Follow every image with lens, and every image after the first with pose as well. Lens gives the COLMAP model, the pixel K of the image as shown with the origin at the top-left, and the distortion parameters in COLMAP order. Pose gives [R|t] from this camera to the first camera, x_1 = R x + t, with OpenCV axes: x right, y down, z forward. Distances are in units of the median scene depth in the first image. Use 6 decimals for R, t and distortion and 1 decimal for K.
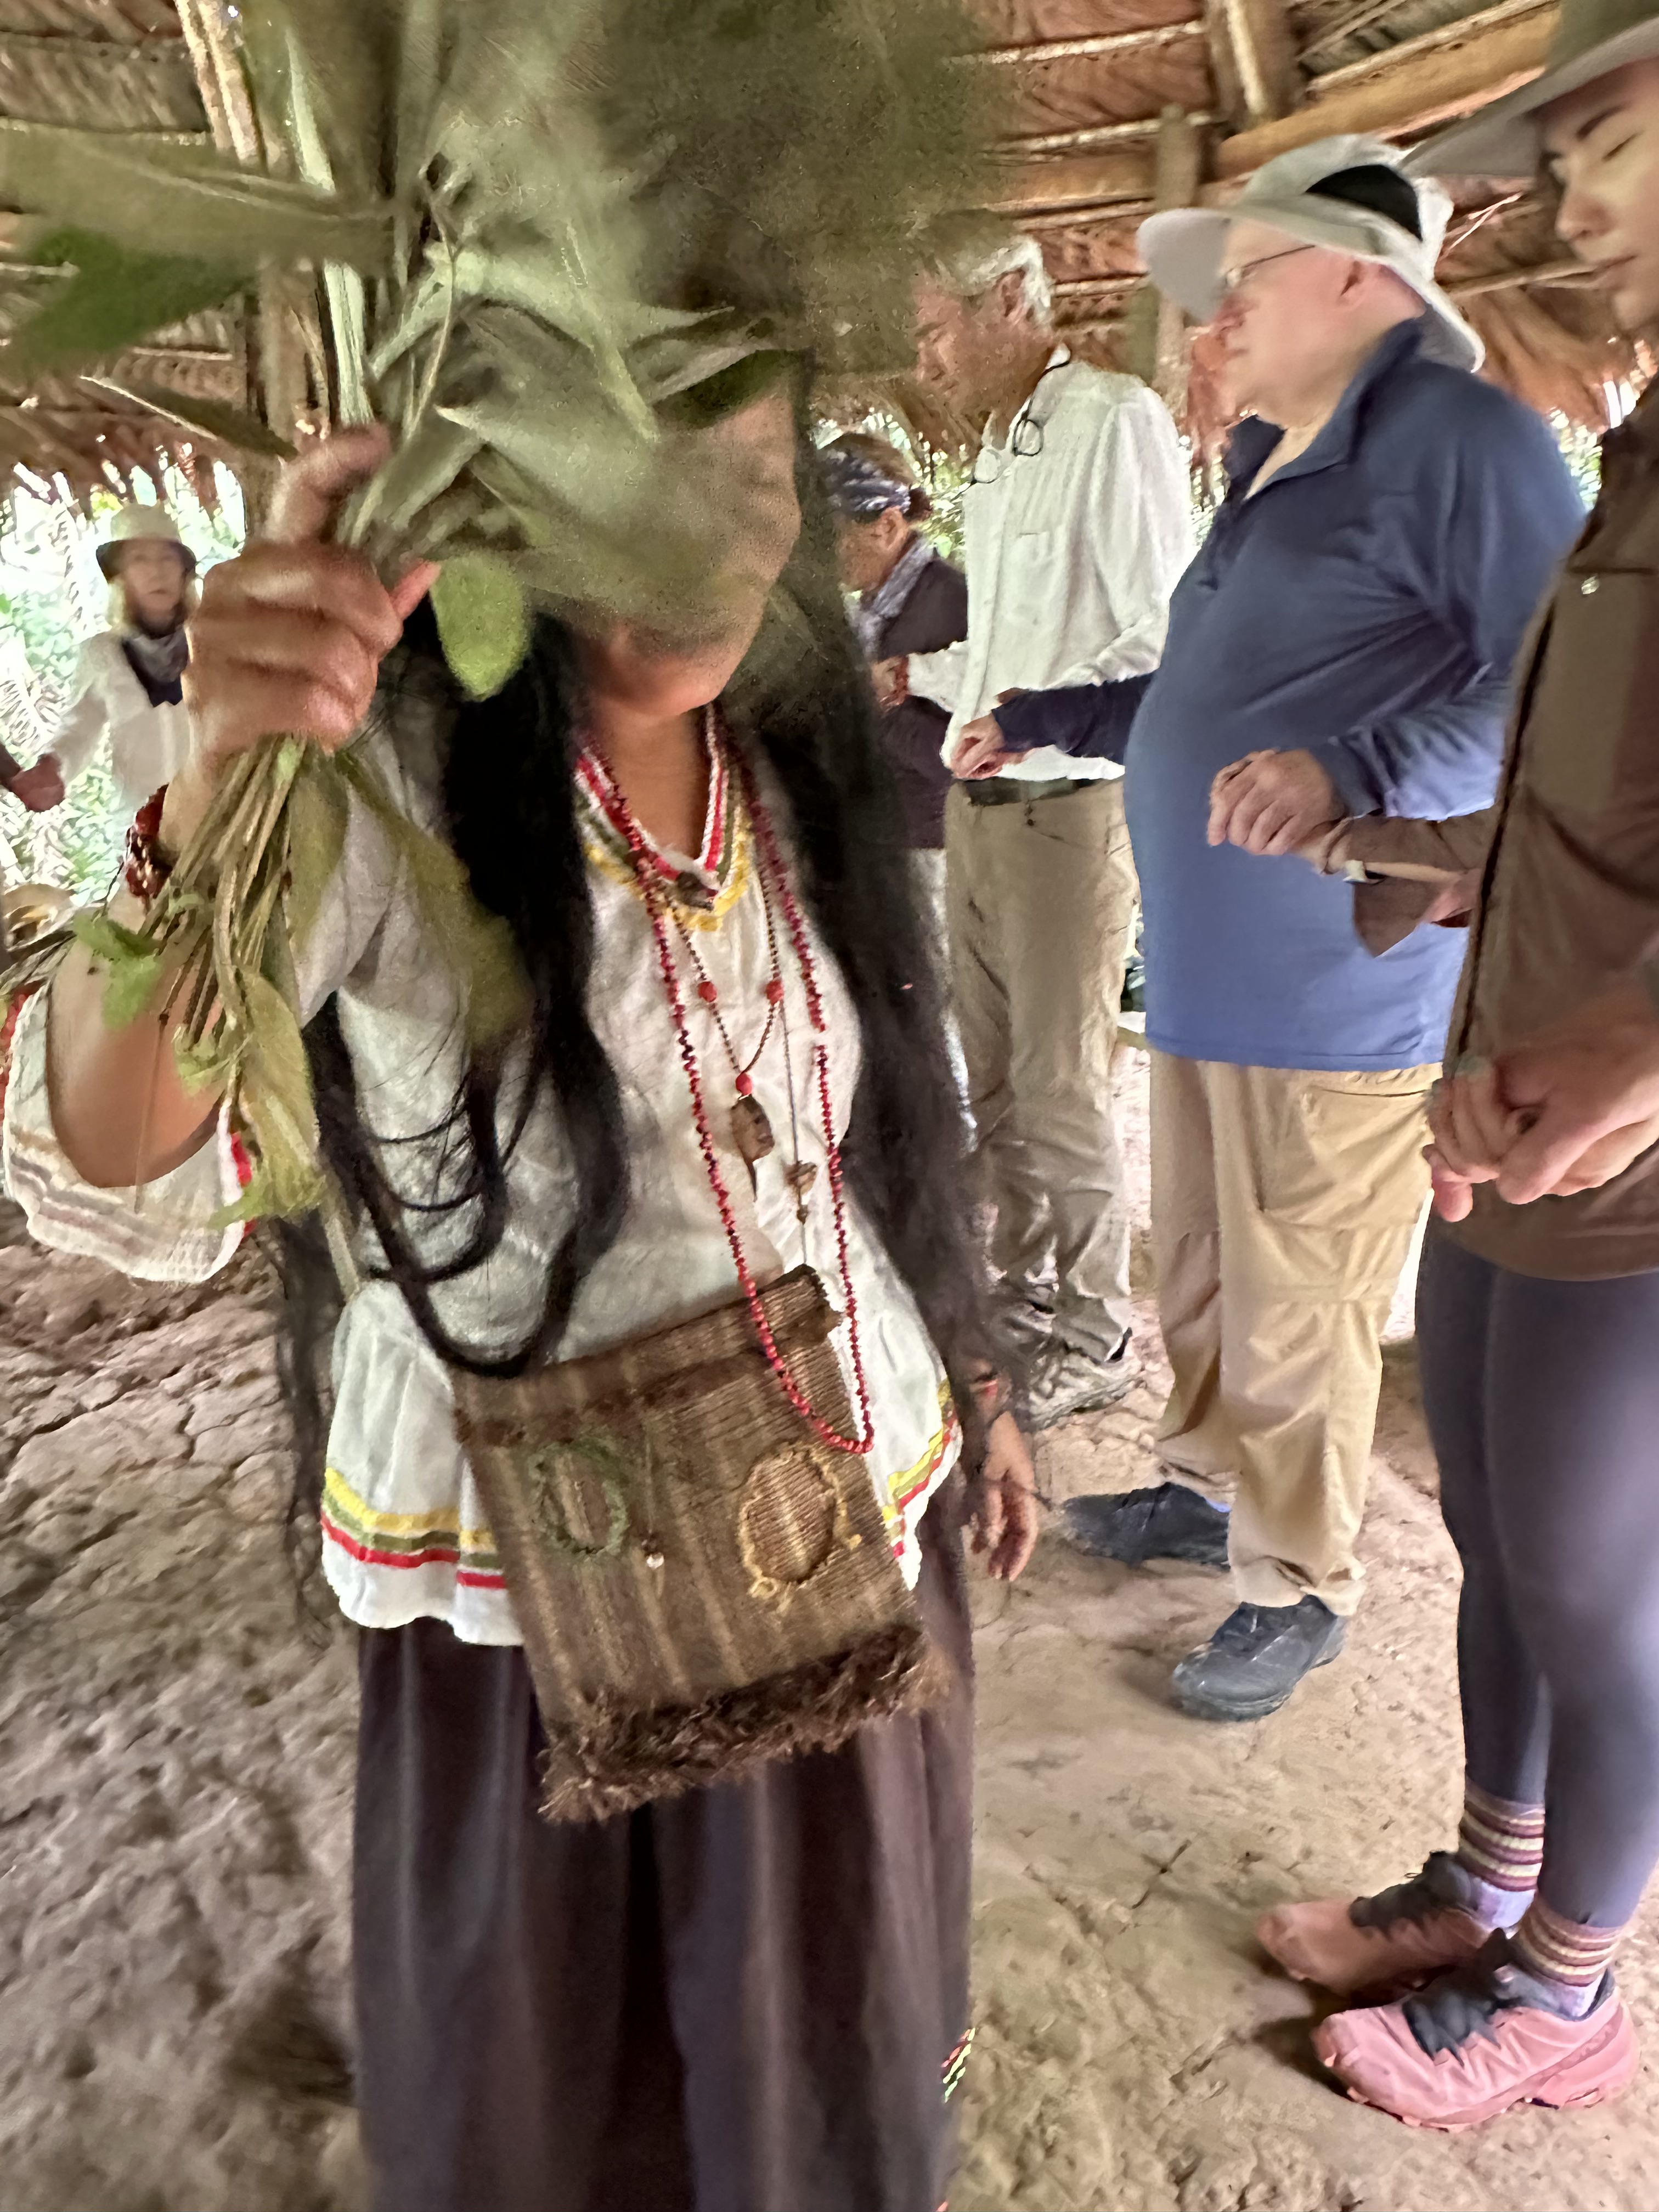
lens RADIAL K [[1554.2, 0, 819.4], [0, 1554.2, 1101.5], [0, 0, 1]] dist [-0.011248, 0.008411]
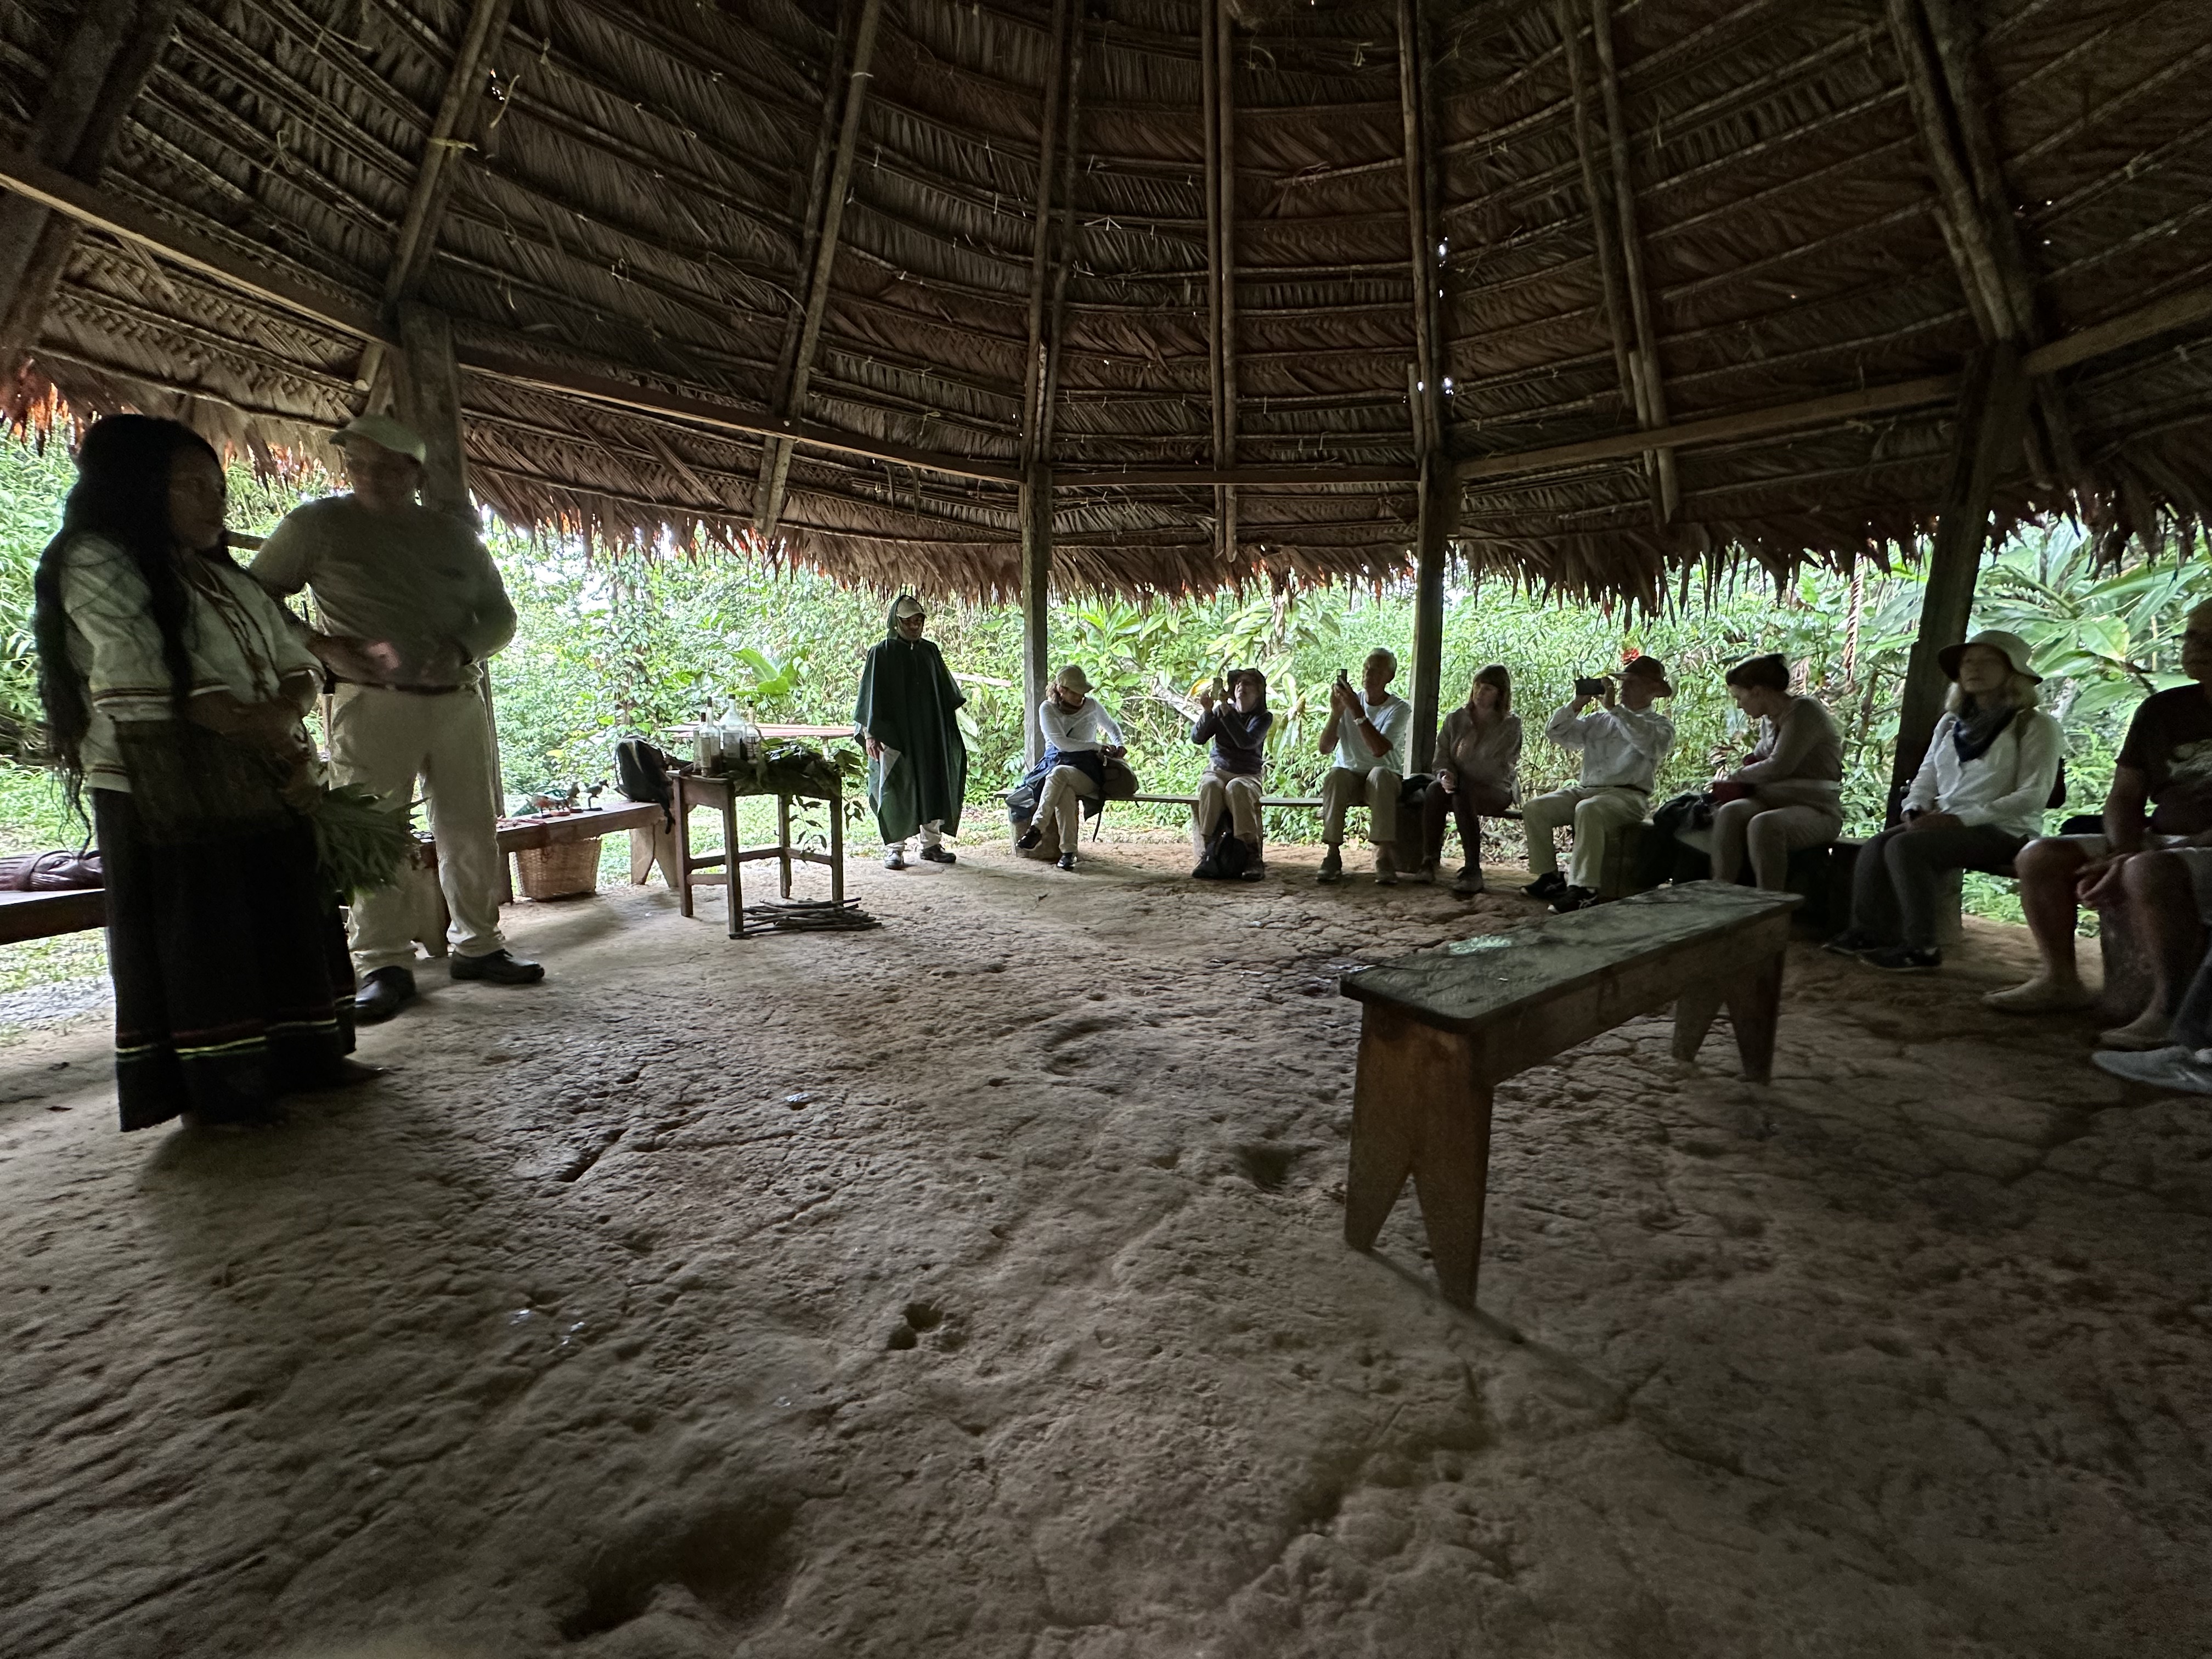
lens RADIAL K [[890.1, 0, 1092.5], [0, 890.1, 828.6], [0, 0, 1]] dist [-0.001384, 0.000124]
pose [[0.275955, 0.130913, -0.952213, 0.331792], [-0.277875, 0.959244, 0.051350, 0.068788], [0.920127, 0.250427, 0.301086, 0.107972]]
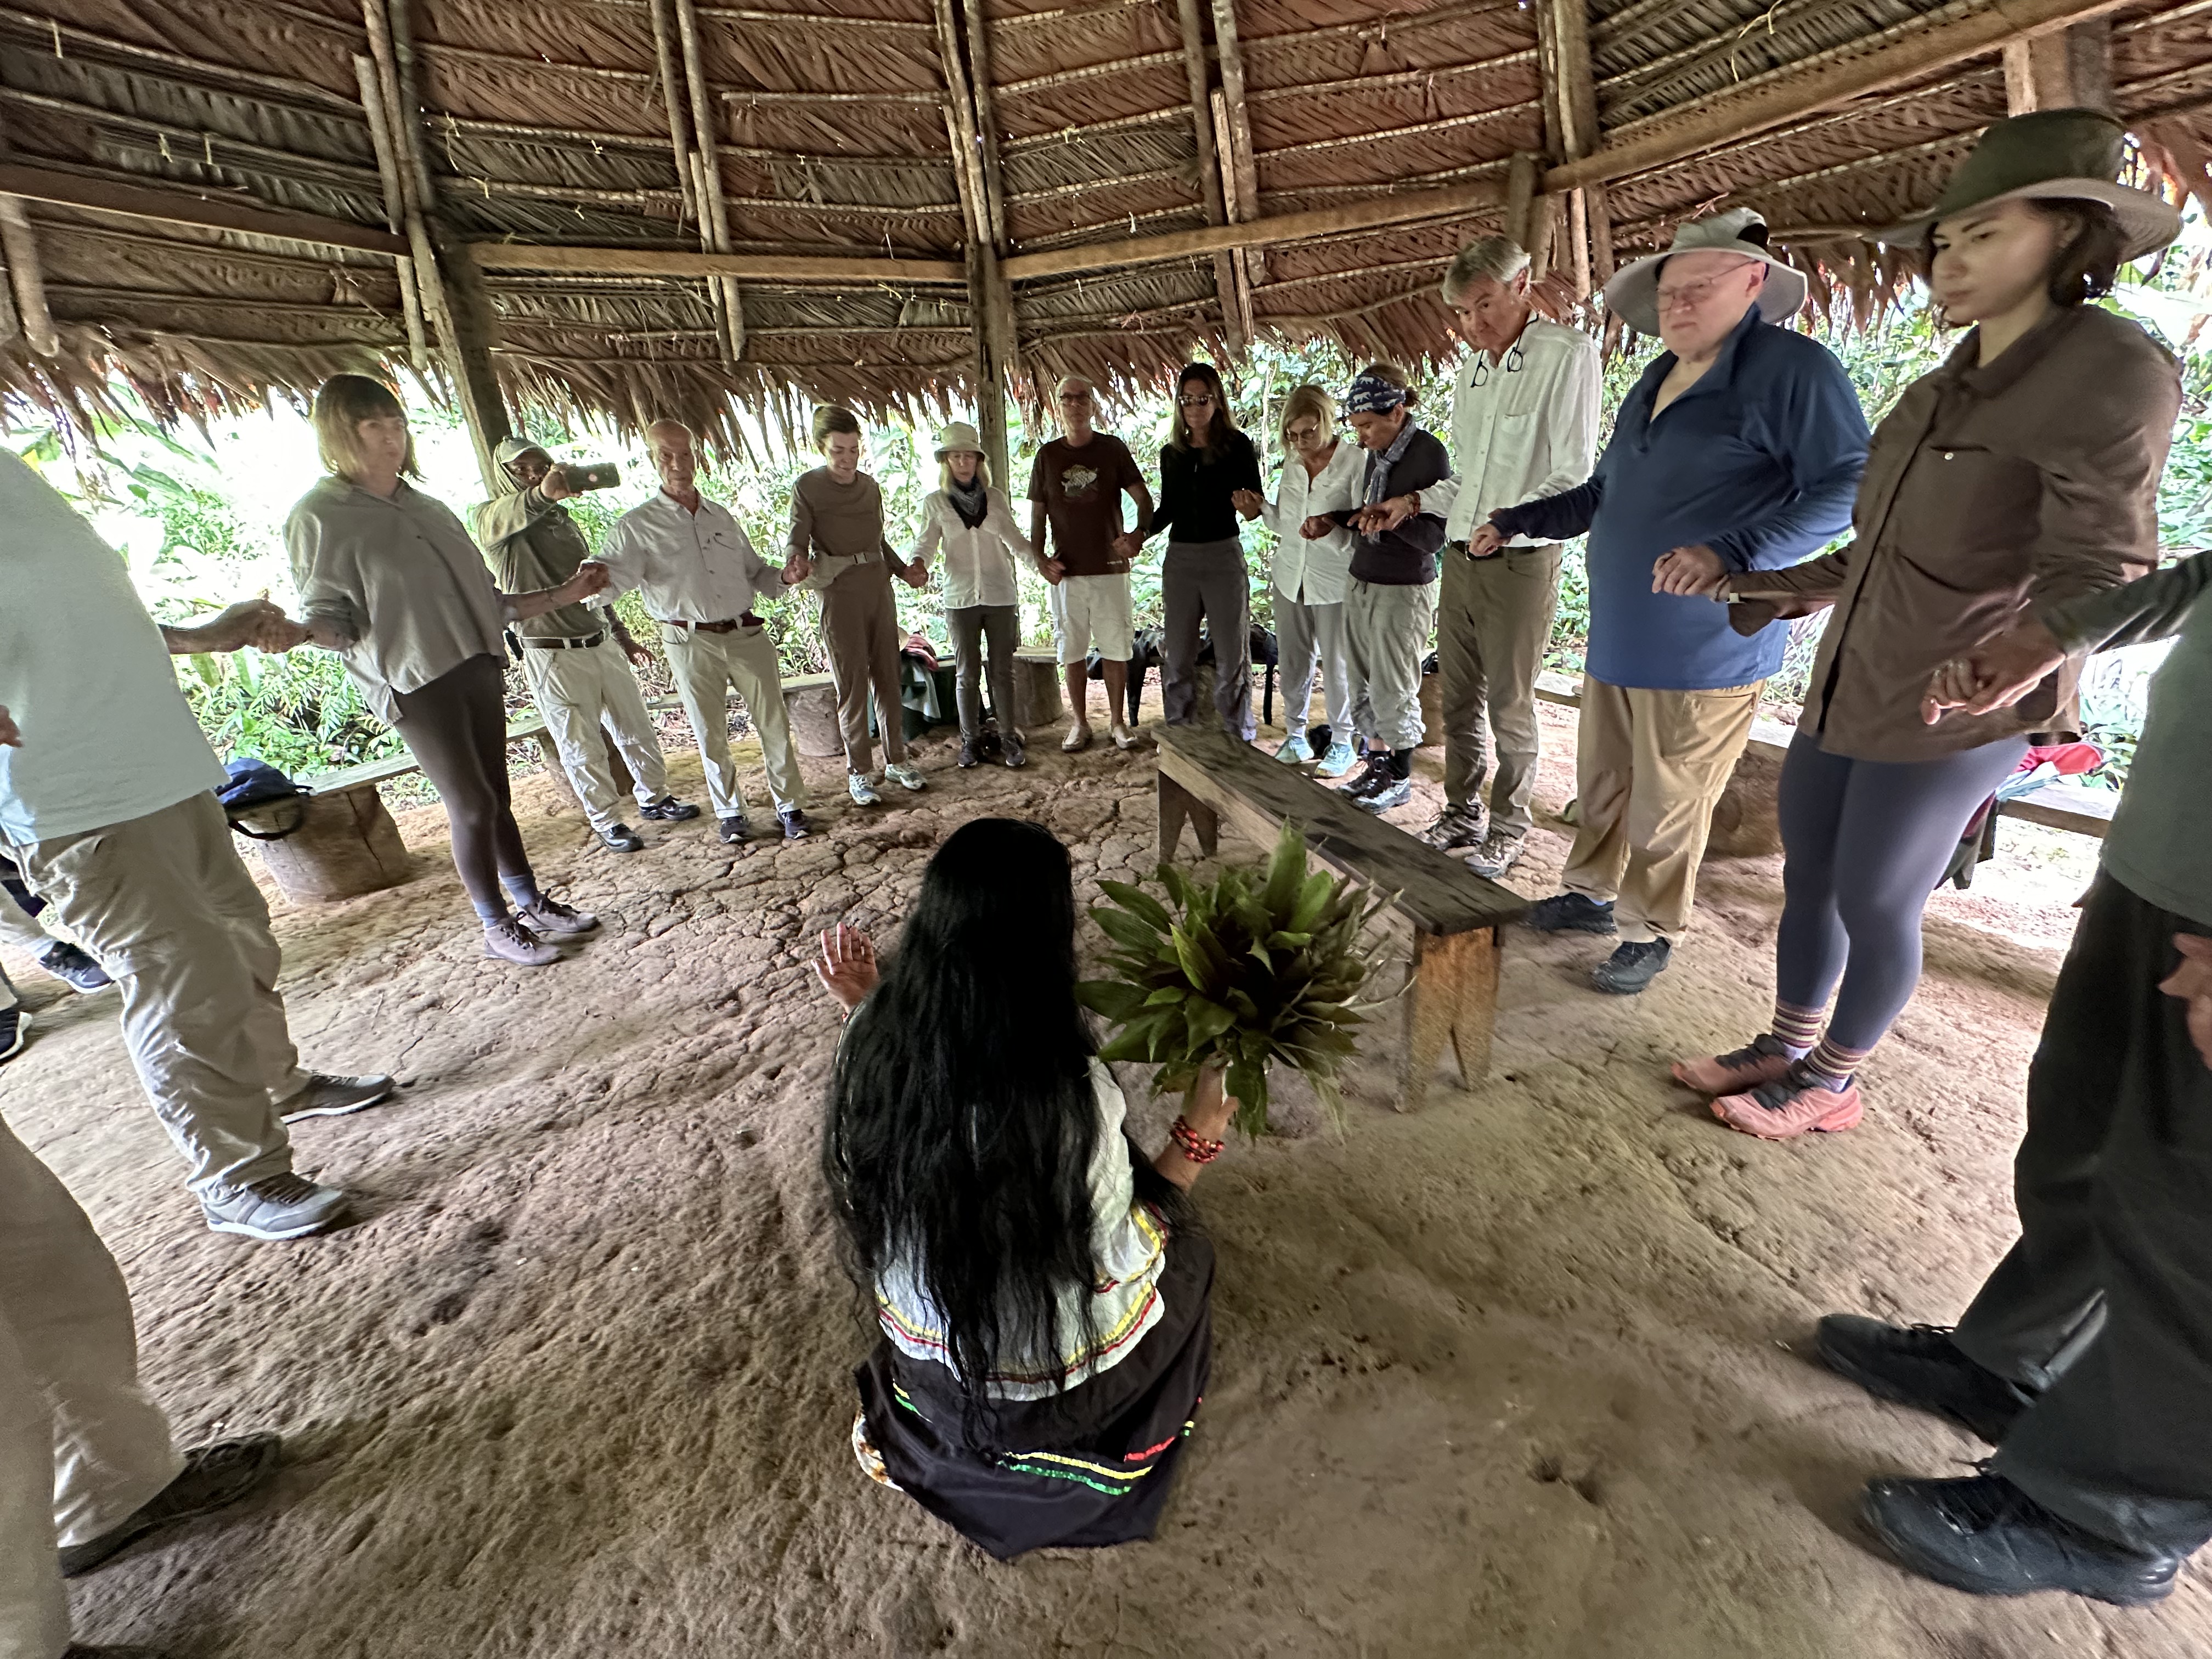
lens RADIAL K [[890.1, 0, 1111.1], [0, 890.1, 833.8], [0, 0, 1]] dist [-0.001384, 0.000124]
pose [[0.996972, -0.030867, -0.071366, -0.208013], [0.038560, 0.993287, 0.109064, 0.009716], [0.067521, -0.111486, 0.991470, -0.146961]]
